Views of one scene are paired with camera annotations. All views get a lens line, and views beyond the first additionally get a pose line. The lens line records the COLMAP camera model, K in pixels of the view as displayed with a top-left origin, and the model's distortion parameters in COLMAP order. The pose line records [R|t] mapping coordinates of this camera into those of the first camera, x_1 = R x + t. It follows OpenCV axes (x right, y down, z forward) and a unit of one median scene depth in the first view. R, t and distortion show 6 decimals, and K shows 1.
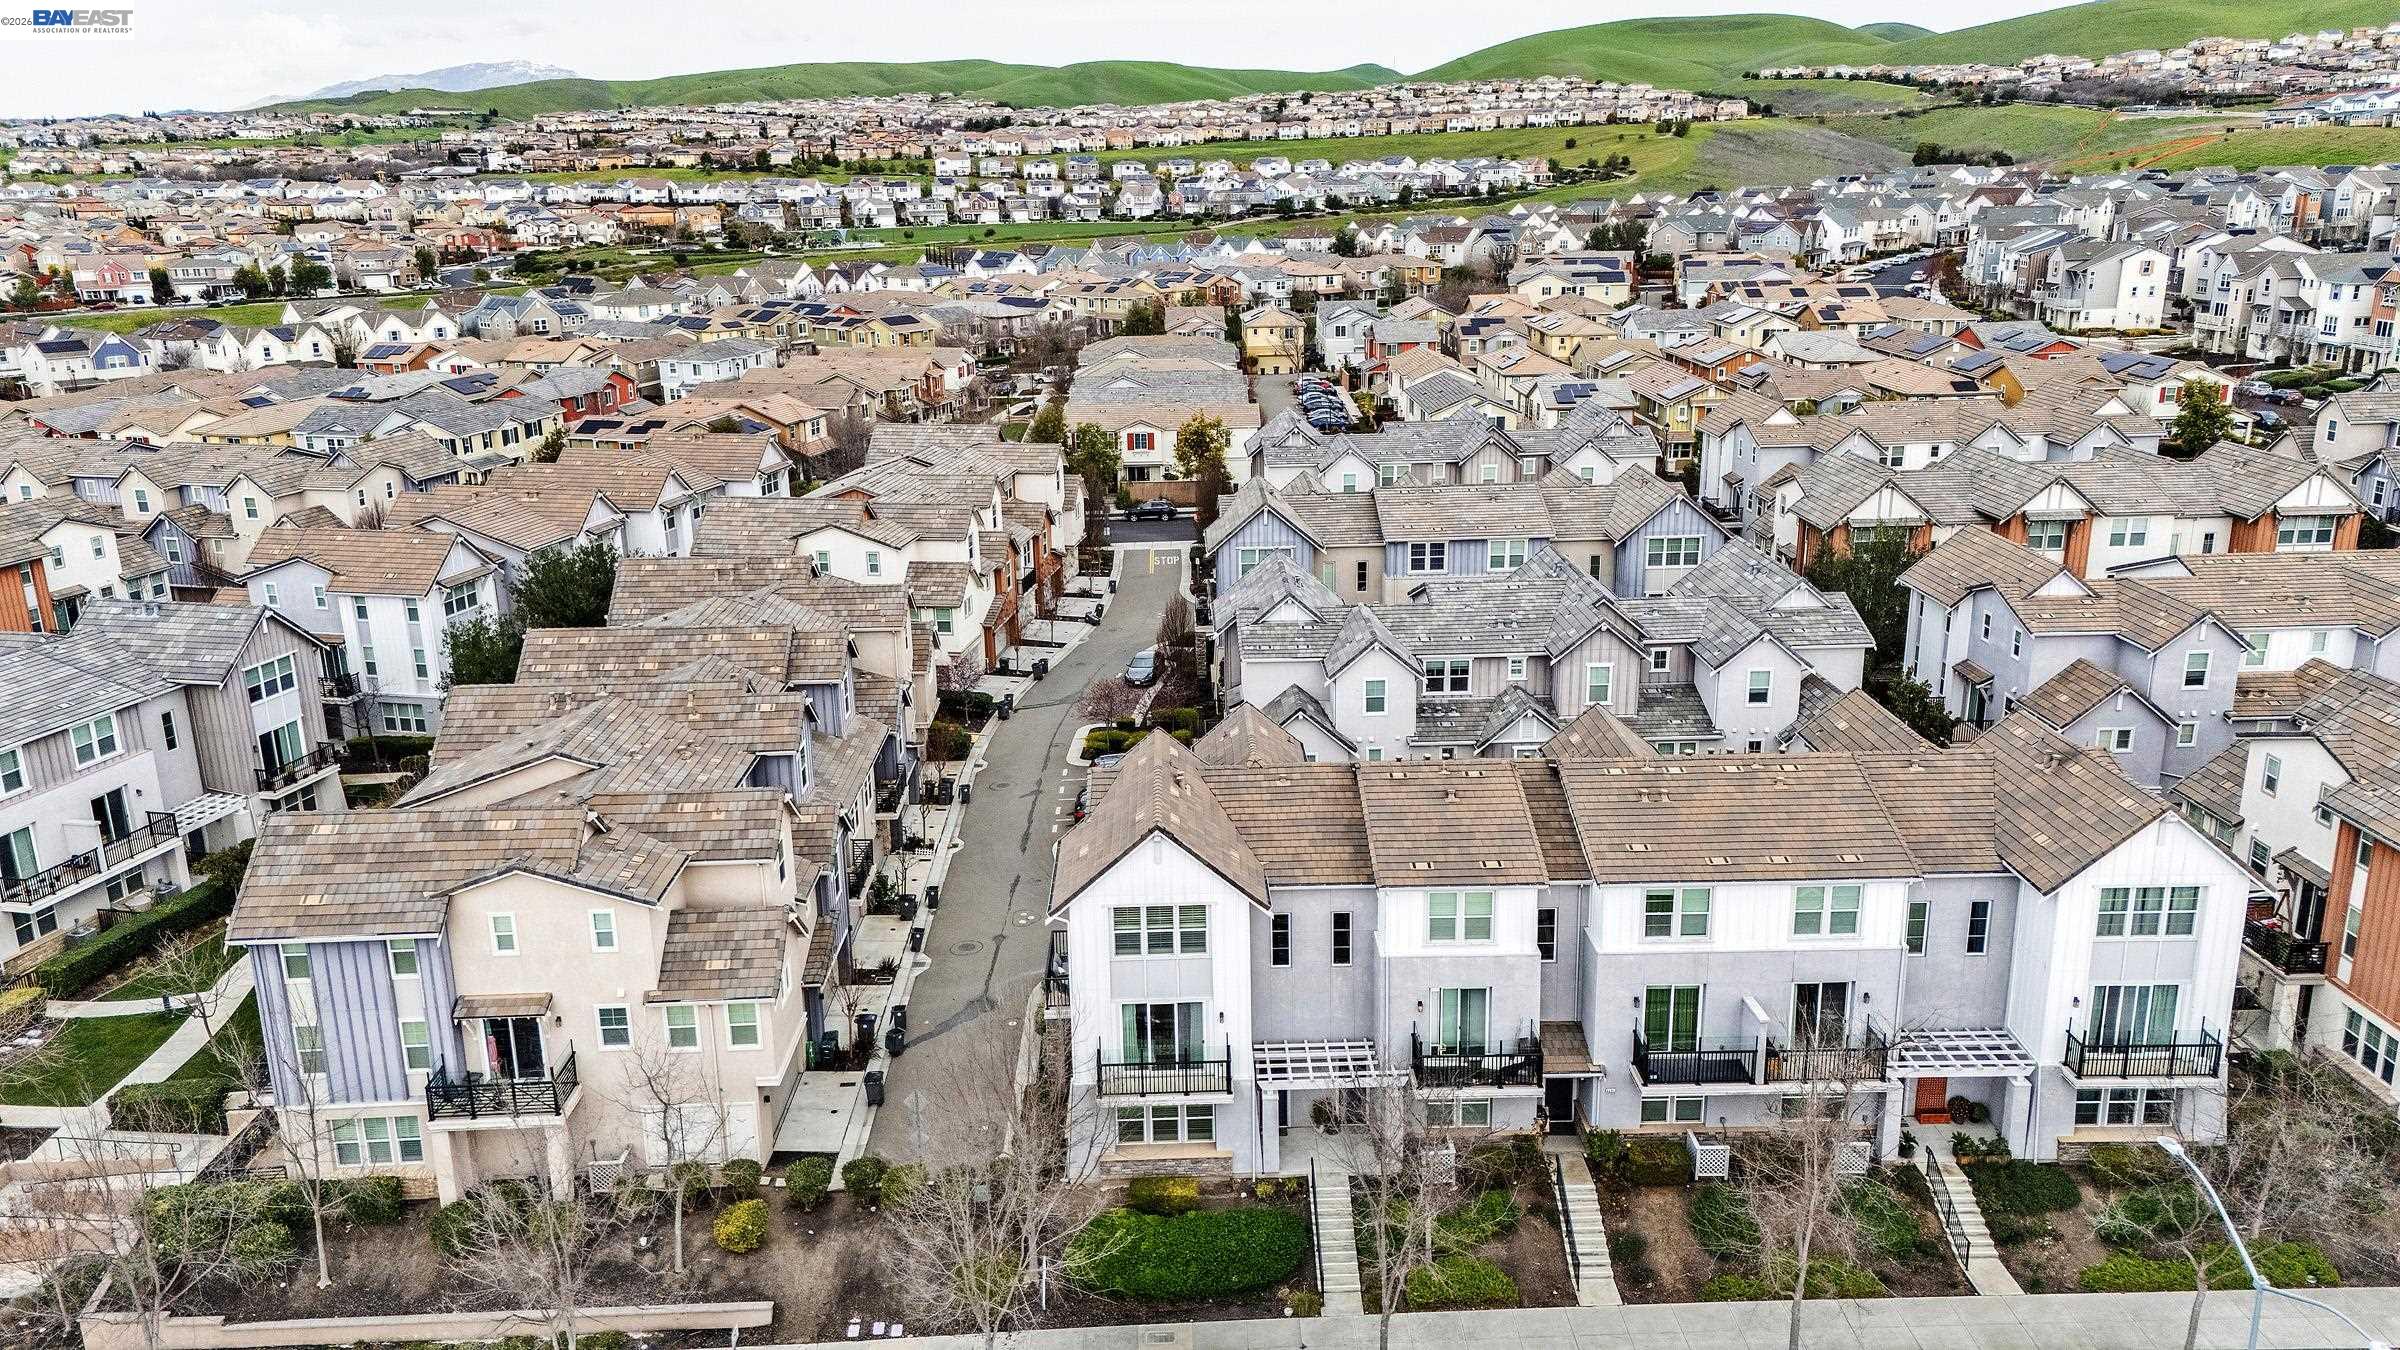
lens RADIAL K [[1747.5, 0, 1196.6], [0, 1747.5, 666.4], [0, 0, 1]] dist [0.096978, -0.039012]
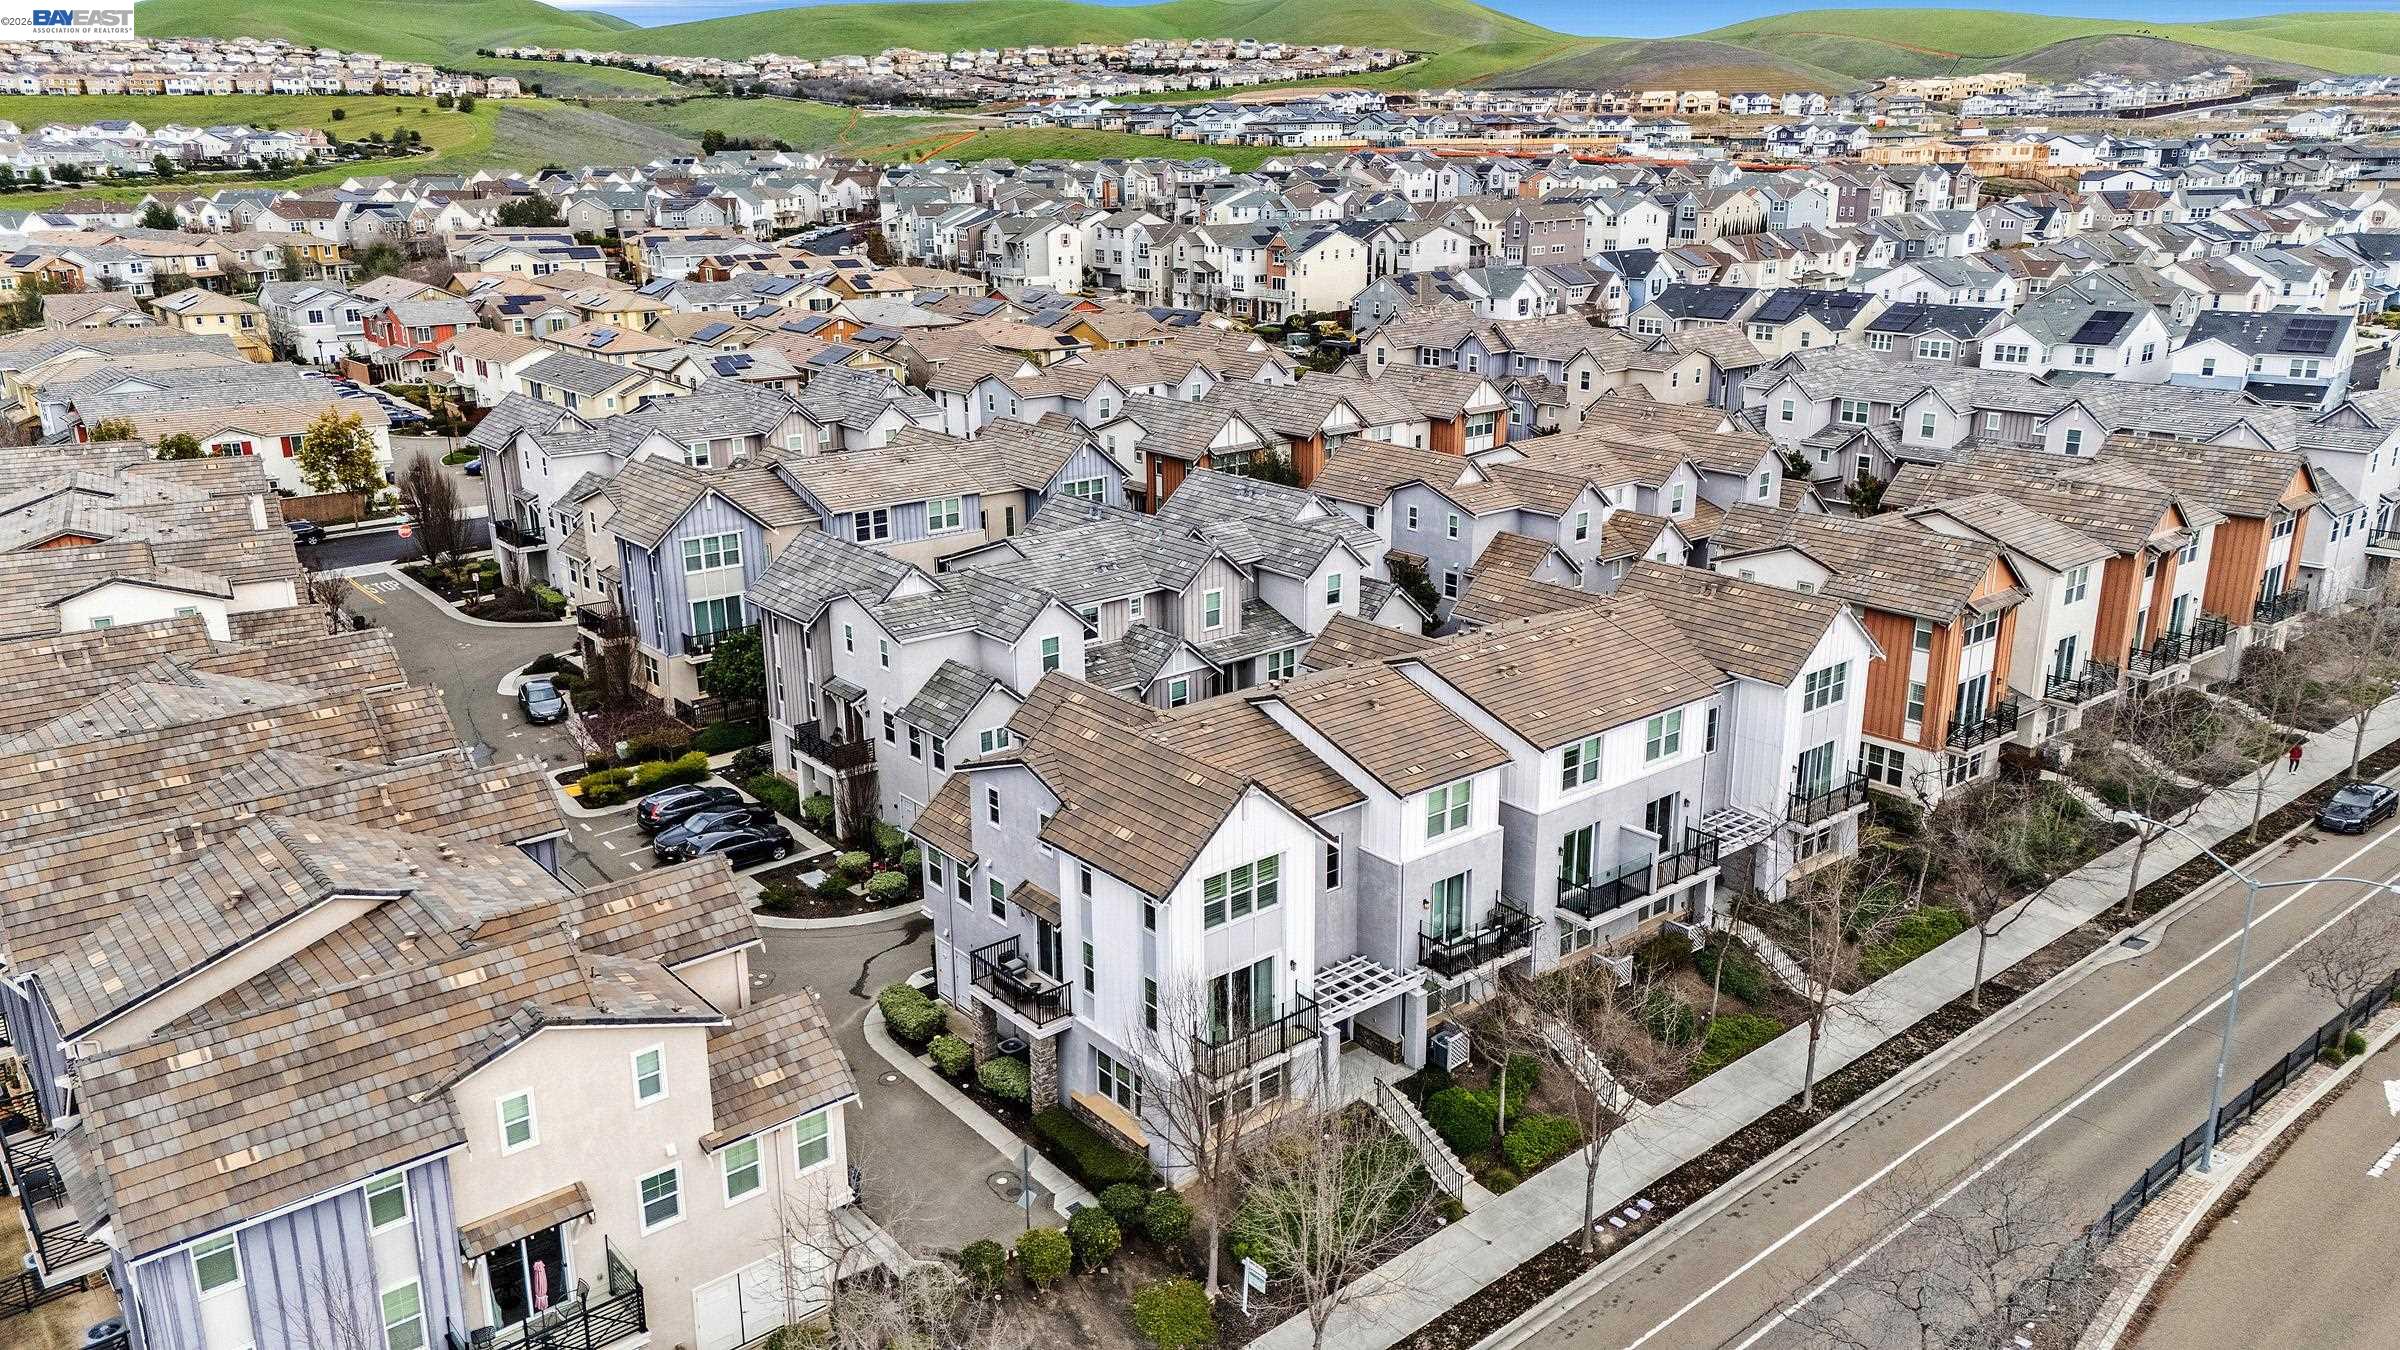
lens RADIAL K [[1747.5, 0, 1205.1], [0, 1747.5, 662.2], [0, 0, 1]] dist [0.096978, -0.039012]
pose [[0.783617, -0.167570, 0.598217, -0.147363], [0.164673, 0.984517, 0.060069, -0.008075], [-0.599021, 0.051439, 0.799079, 0.062114]]
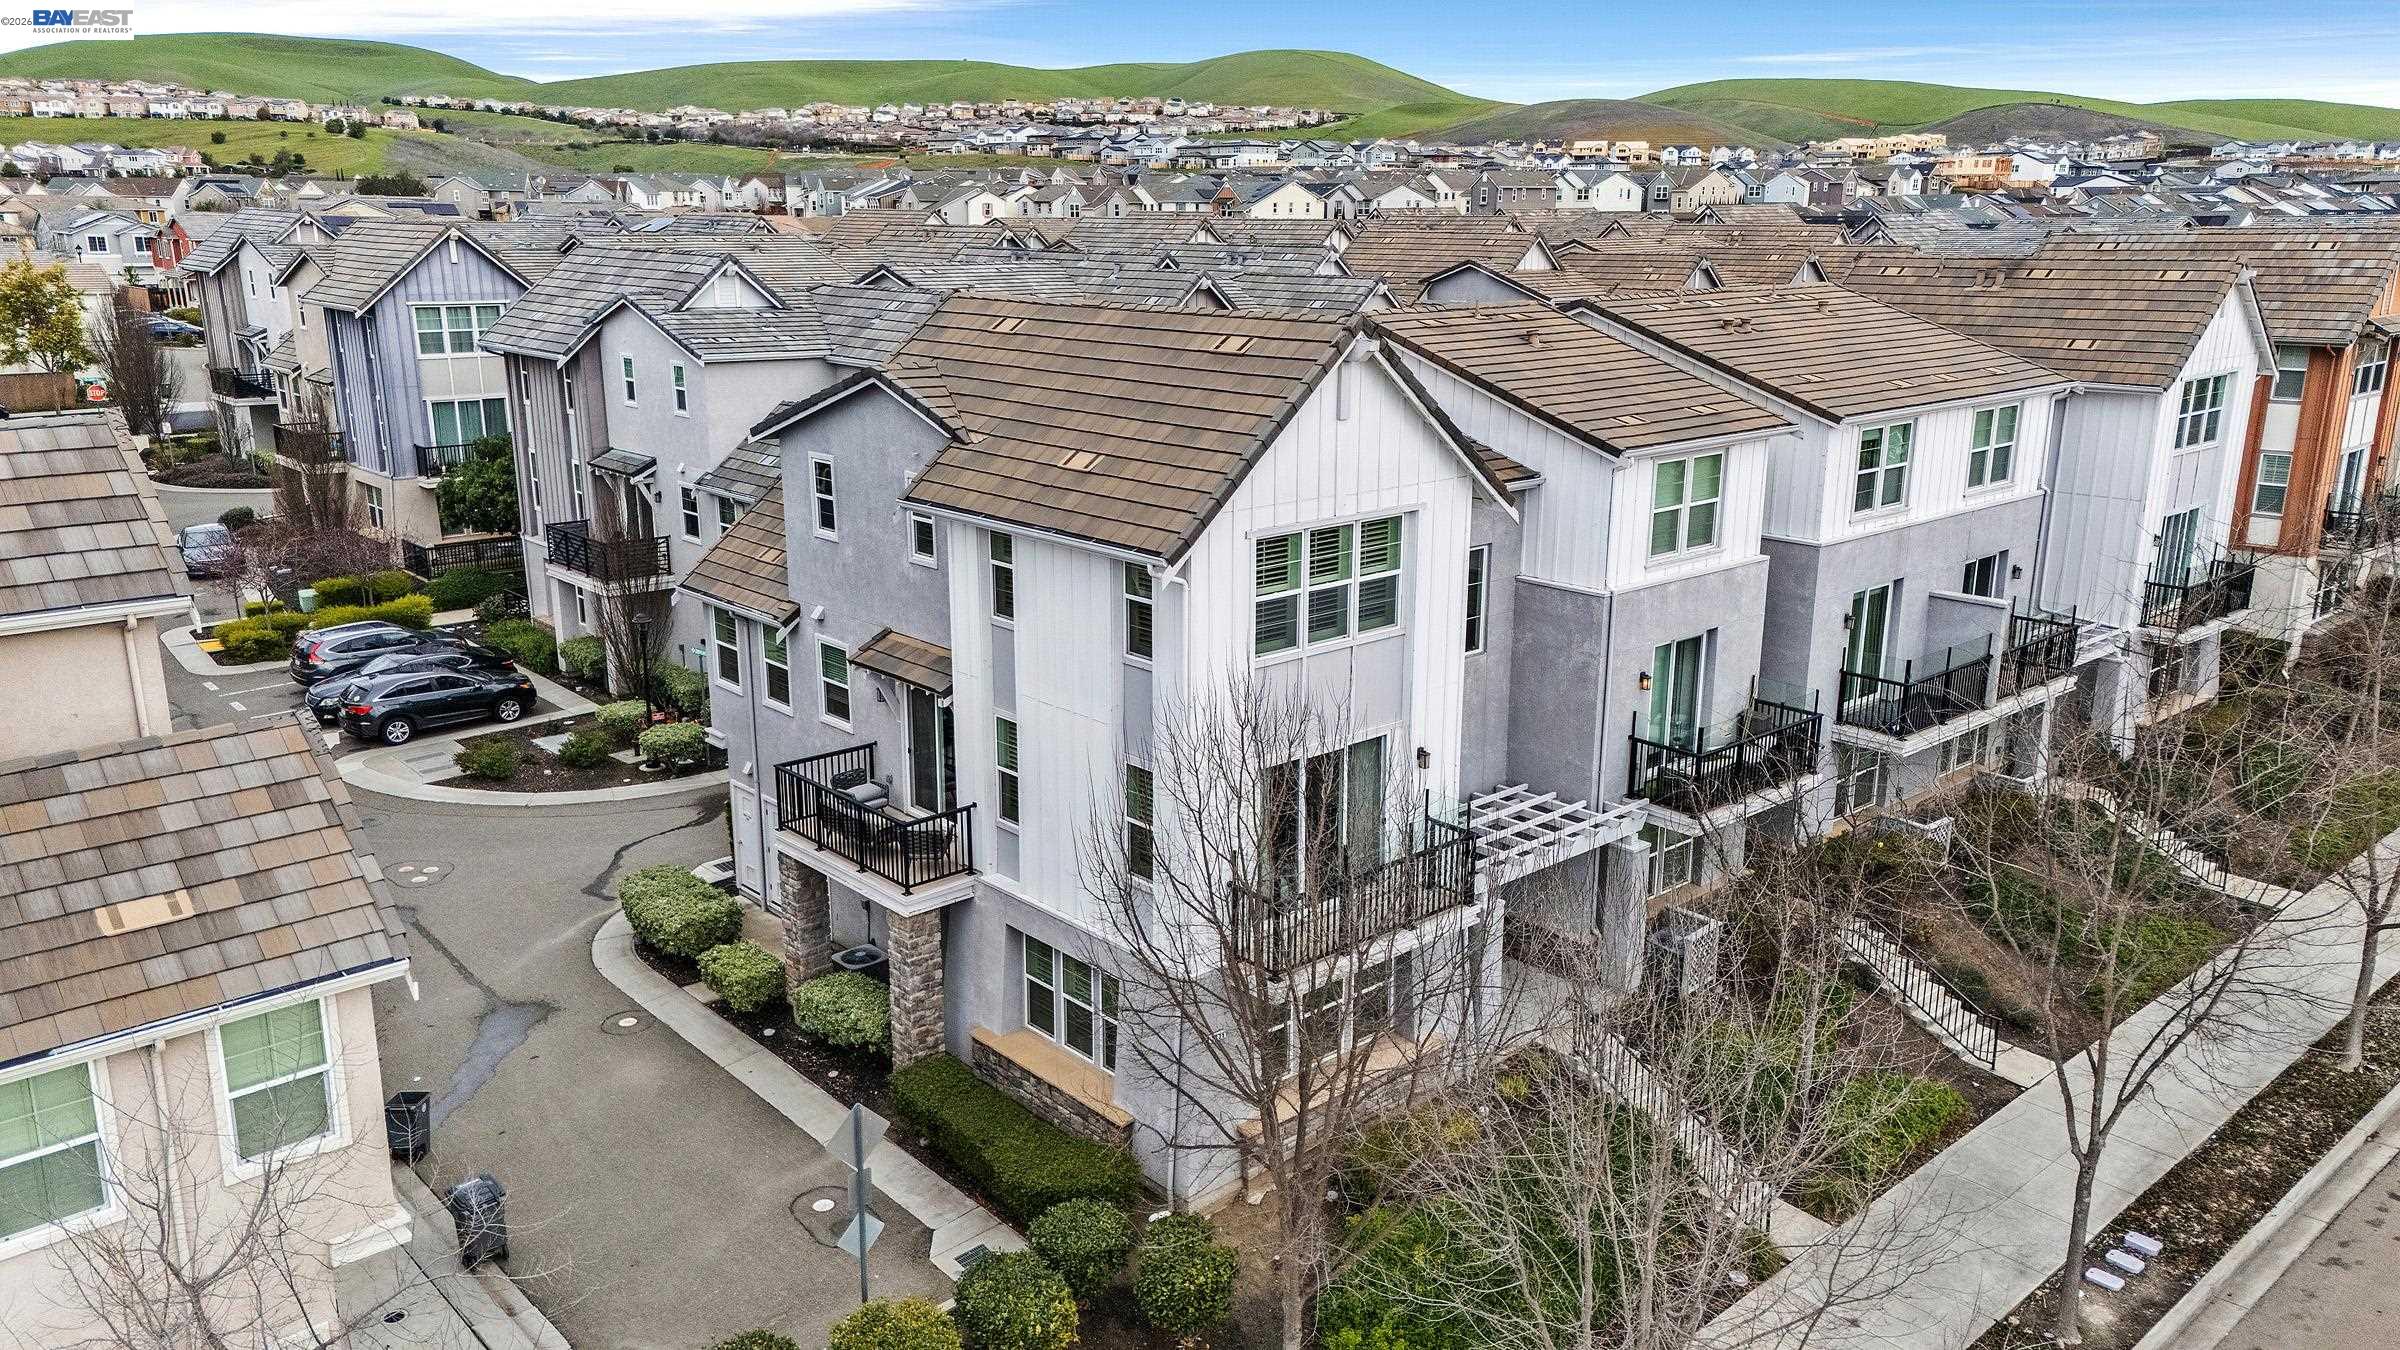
lens RADIAL K [[1747.5, 0, 1209.9], [0, 1747.5, 668.1], [0, 0, 1]] dist [0.096978, -0.039012]
pose [[0.755327, -0.144043, 0.639322, -0.084942], [0.162501, 0.986246, 0.030221, 0.038816], [-0.634881, 0.081063, 0.768345, 0.170041]]
